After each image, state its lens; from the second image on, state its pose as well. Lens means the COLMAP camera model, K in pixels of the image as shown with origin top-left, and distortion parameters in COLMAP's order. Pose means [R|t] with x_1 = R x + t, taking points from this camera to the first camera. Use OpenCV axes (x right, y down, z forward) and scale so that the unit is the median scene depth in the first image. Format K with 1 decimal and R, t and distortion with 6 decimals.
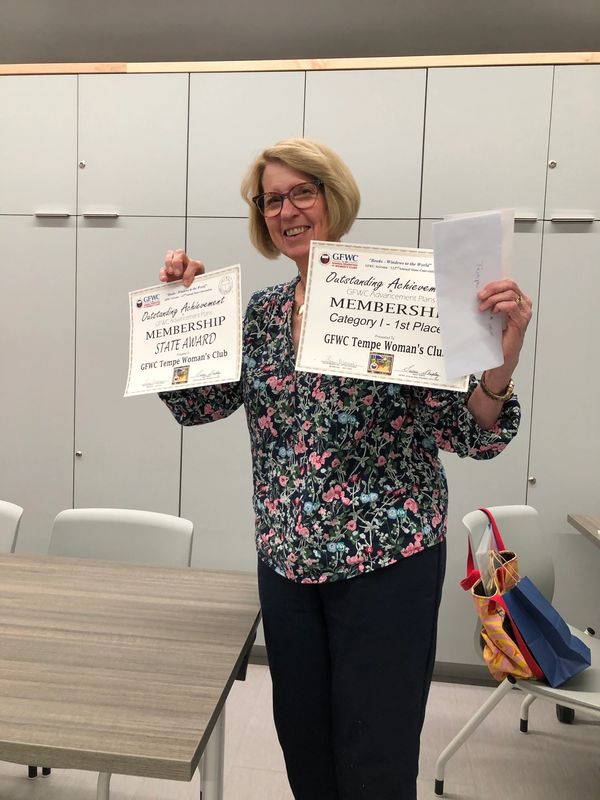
lens RADIAL K [[710.7, 0, 300.0], [0, 710.7, 400.0], [0, 0, 1]] dist [0.050652, -0.001163]
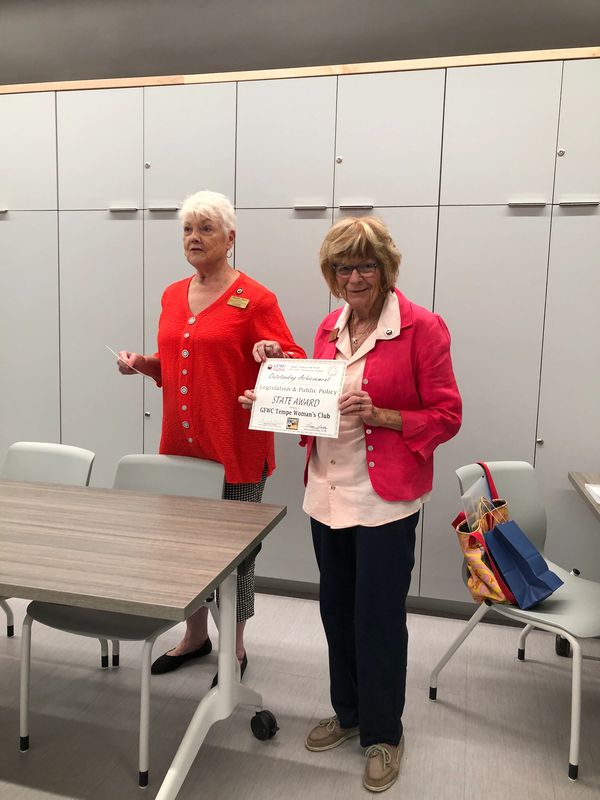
lens RADIAL K [[710.7, 0, 300.0], [0, 710.7, 400.0], [0, 0, 1]] dist [0.050652, -0.001163]
pose [[0.992480, 0.008583, -0.122103, 0.124079], [-0.004202, 0.999340, 0.036093, 0.013238], [0.122332, -0.035309, 0.991861, -0.192135]]
